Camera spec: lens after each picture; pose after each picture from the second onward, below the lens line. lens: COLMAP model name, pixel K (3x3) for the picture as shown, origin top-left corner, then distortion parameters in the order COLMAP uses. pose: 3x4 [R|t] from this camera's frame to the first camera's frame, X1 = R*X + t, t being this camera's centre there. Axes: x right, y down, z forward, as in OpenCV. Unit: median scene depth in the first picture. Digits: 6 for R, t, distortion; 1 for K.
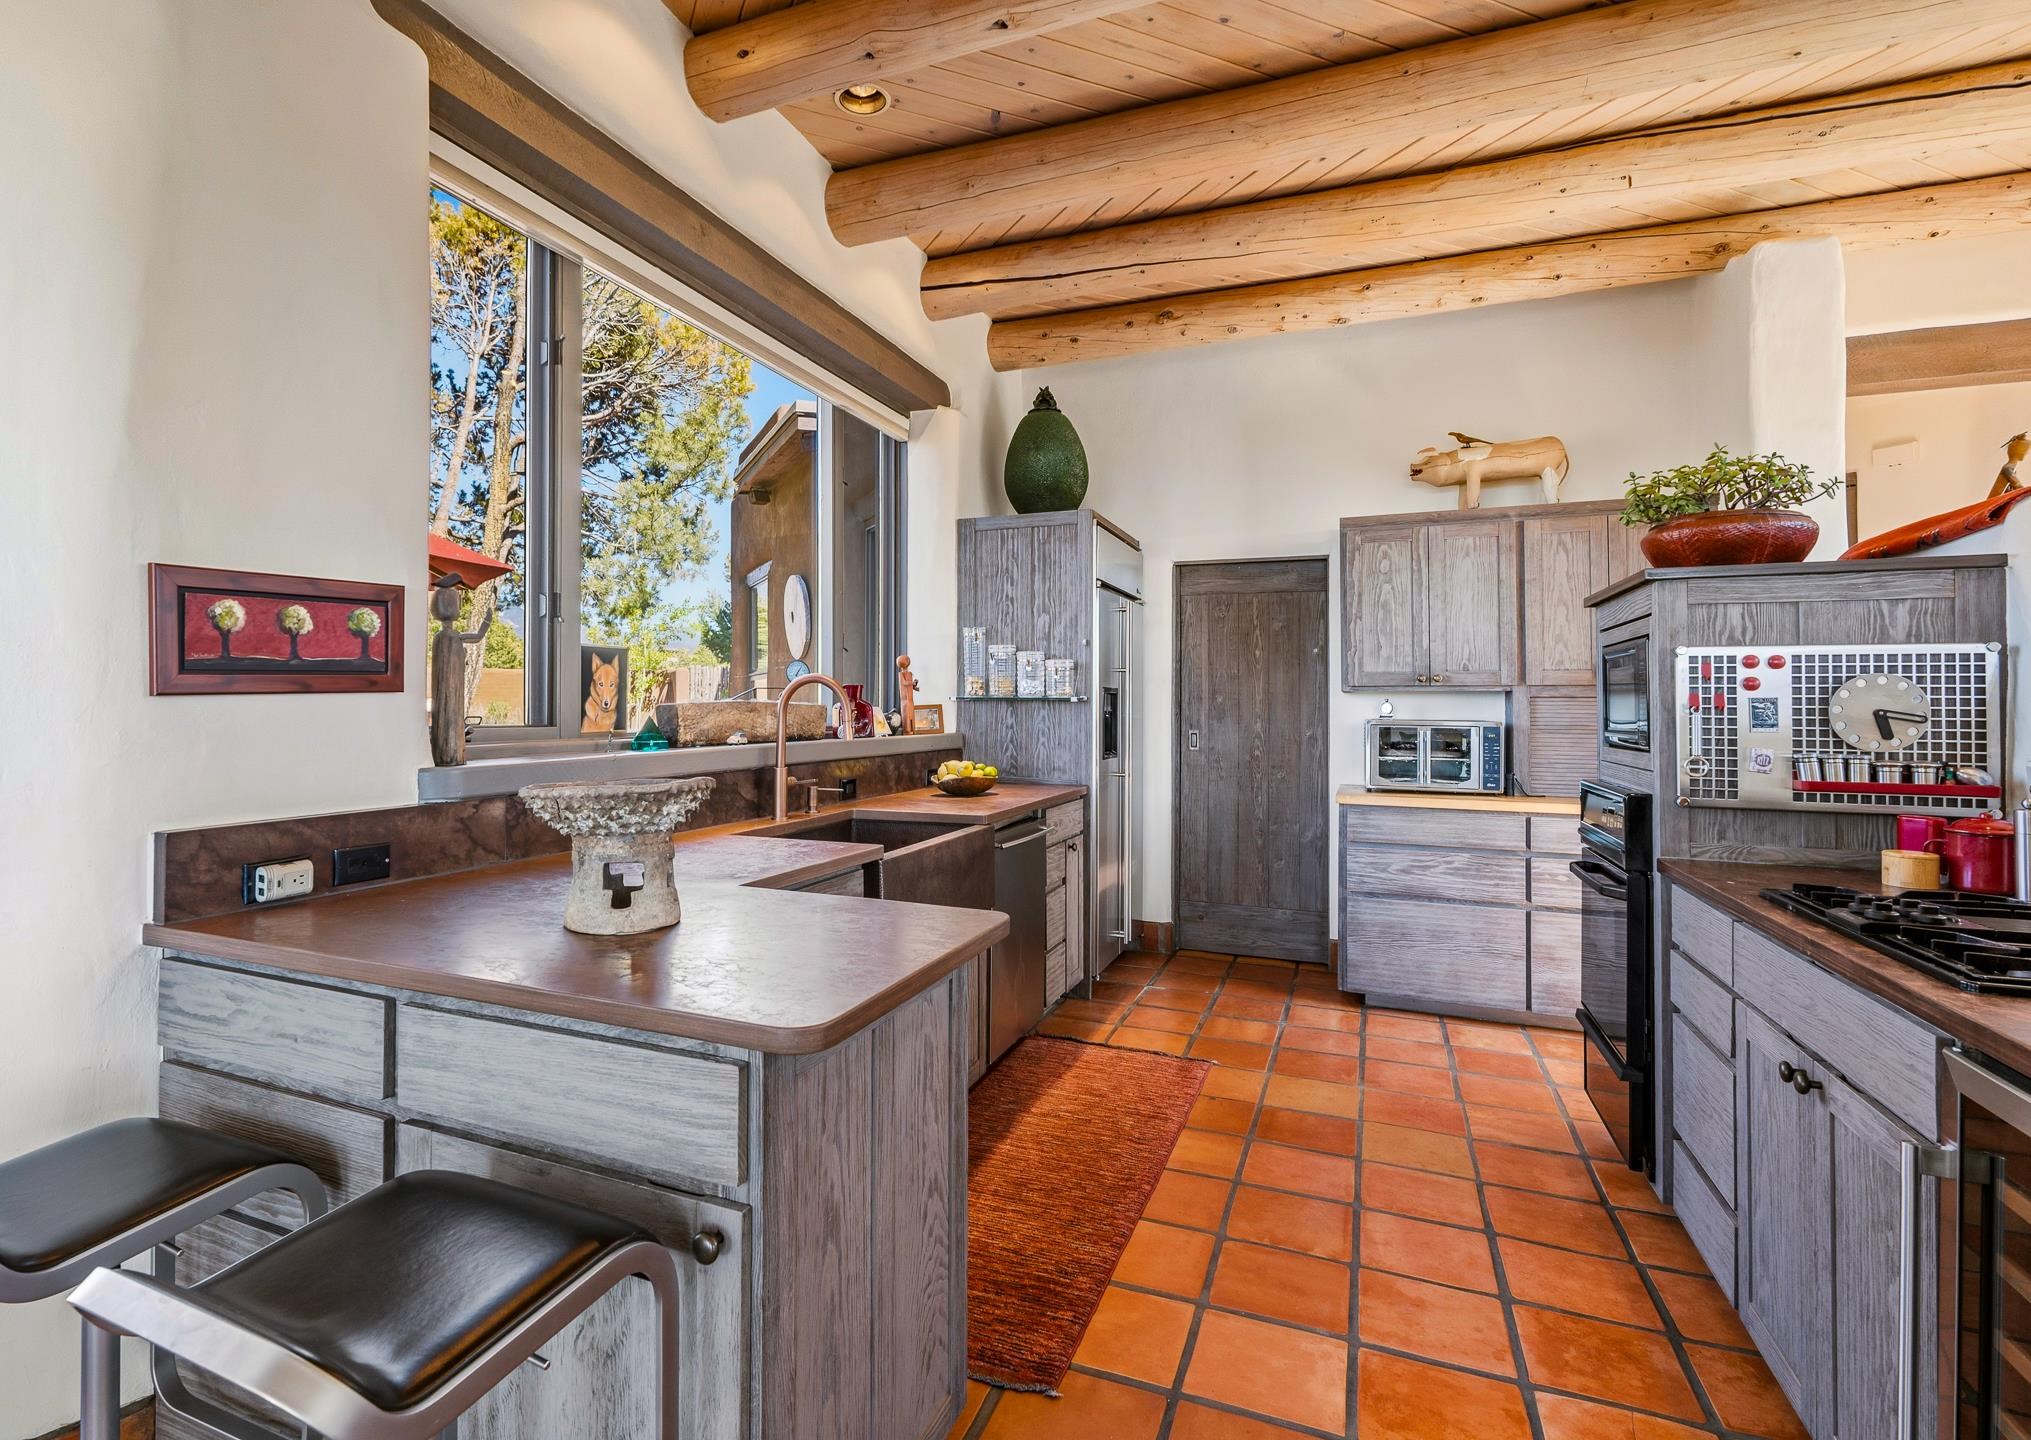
lens RADIAL K [[971.9, 0, 947.0], [0, 971.9, 690.9], [0, 0, 1]] dist [-0.009418, 0.001095]
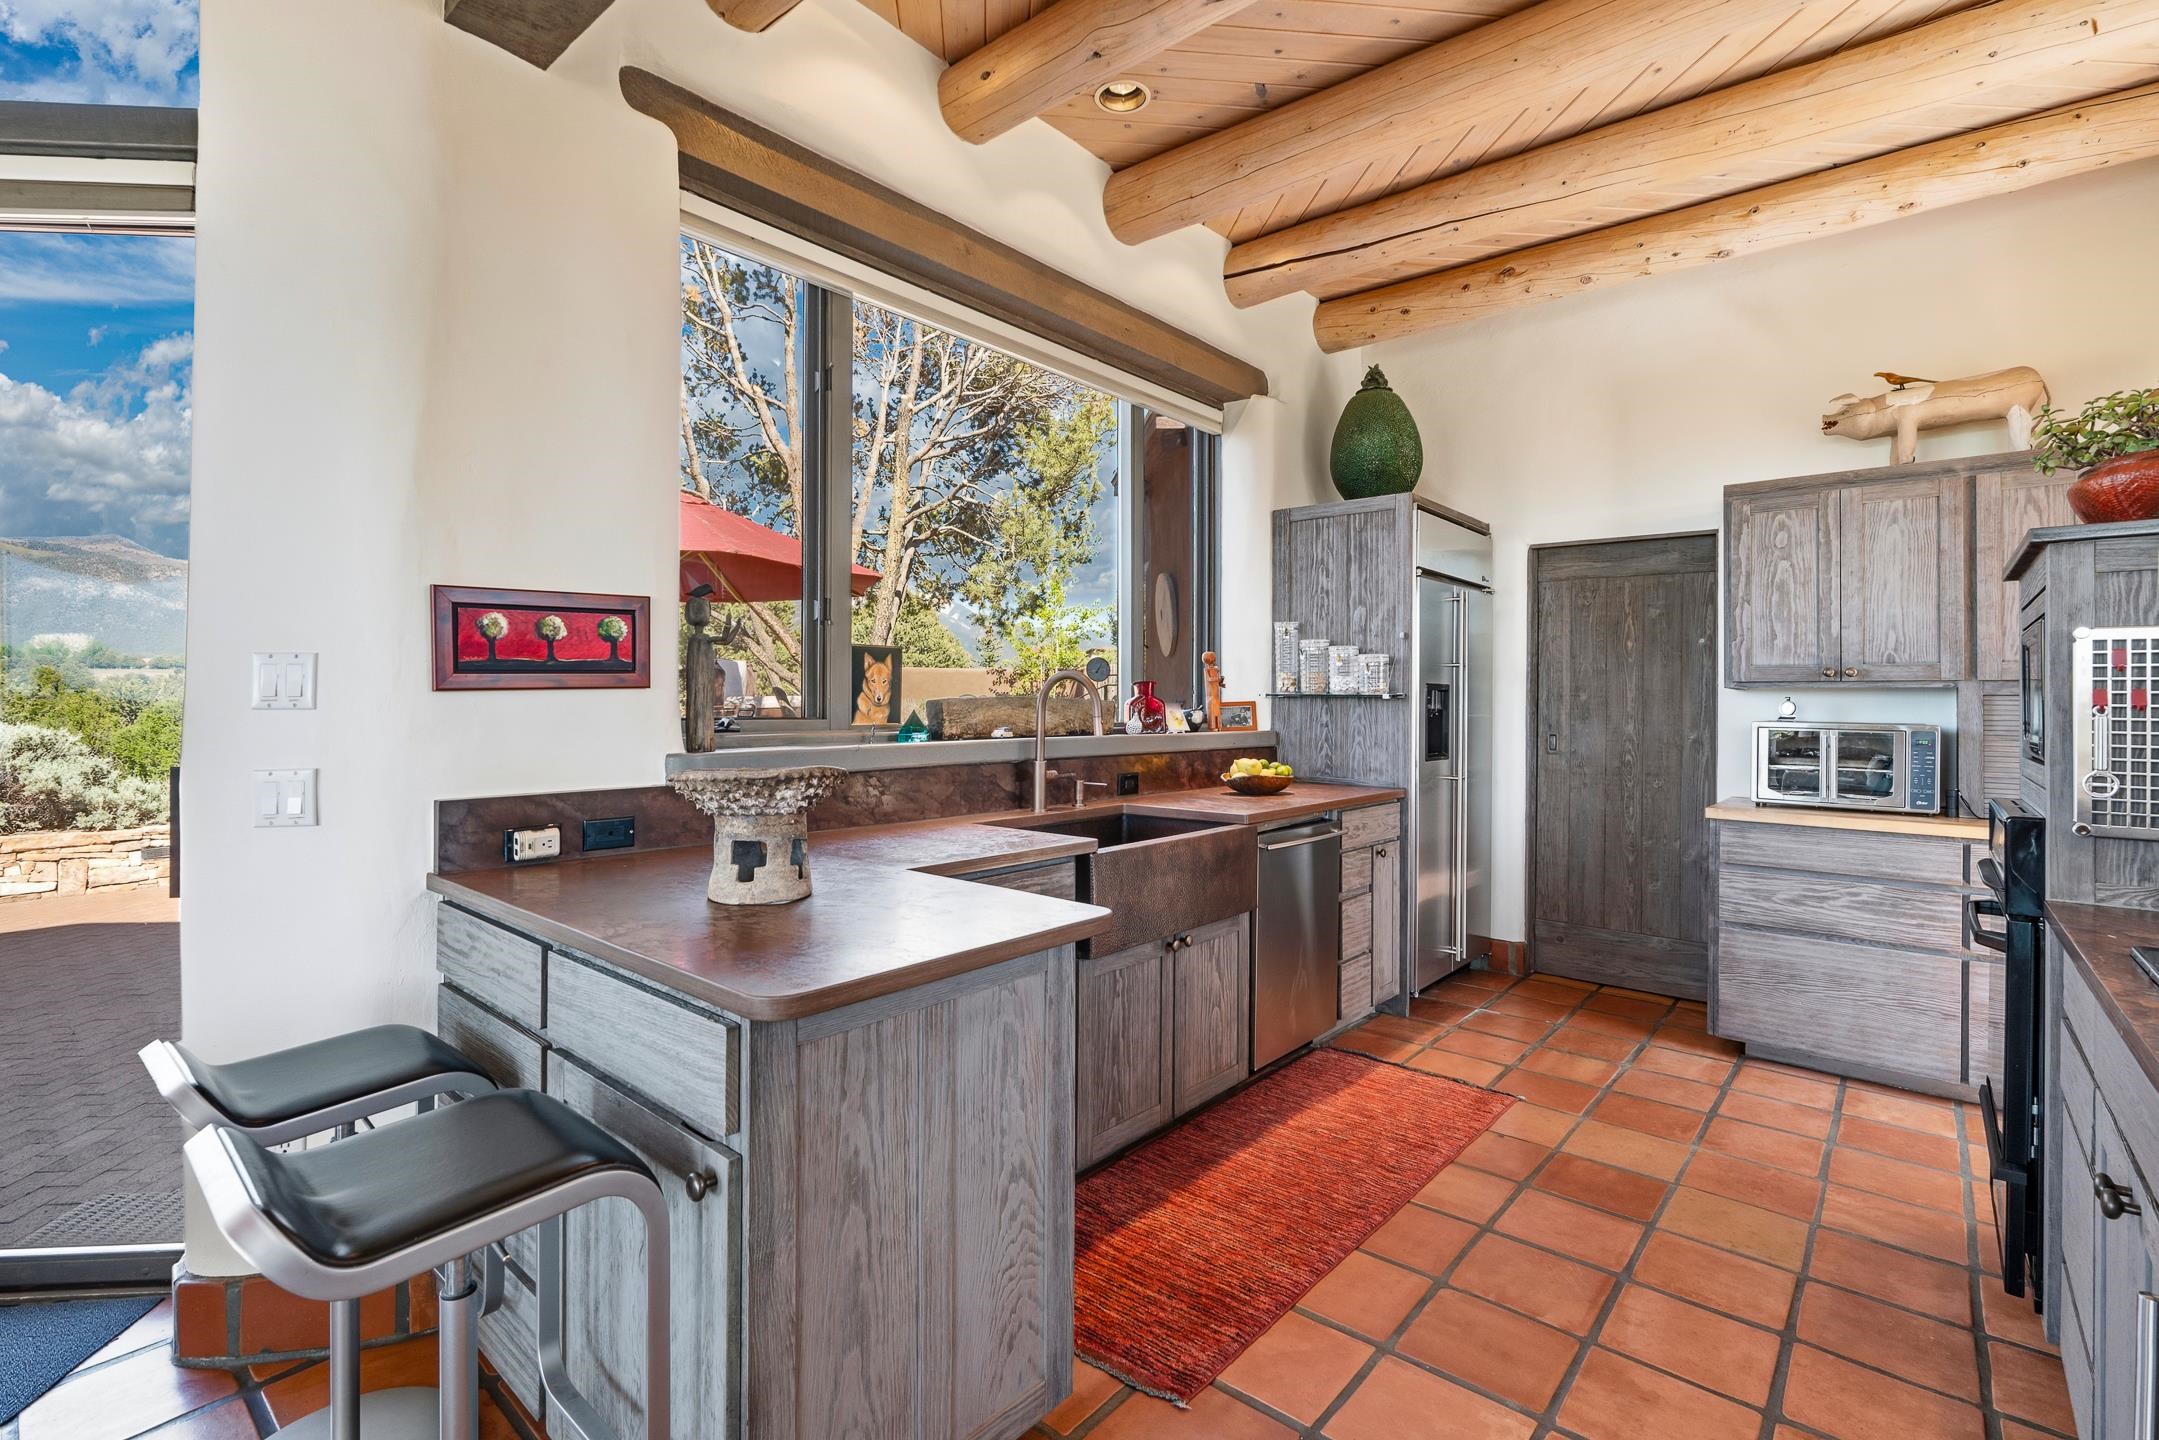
lens RADIAL K [[969.9, 0, 1083.0], [0, 969.9, 698.5], [0, 0, 1]] dist [-0.006844, 0.000844]
pose [[0.956371, 0.002571, -0.292142, 0.172753], [0.000437, 0.999948, 0.010229, 0.001368], [0.292153, -0.009911, 0.956320, 0.025508]]
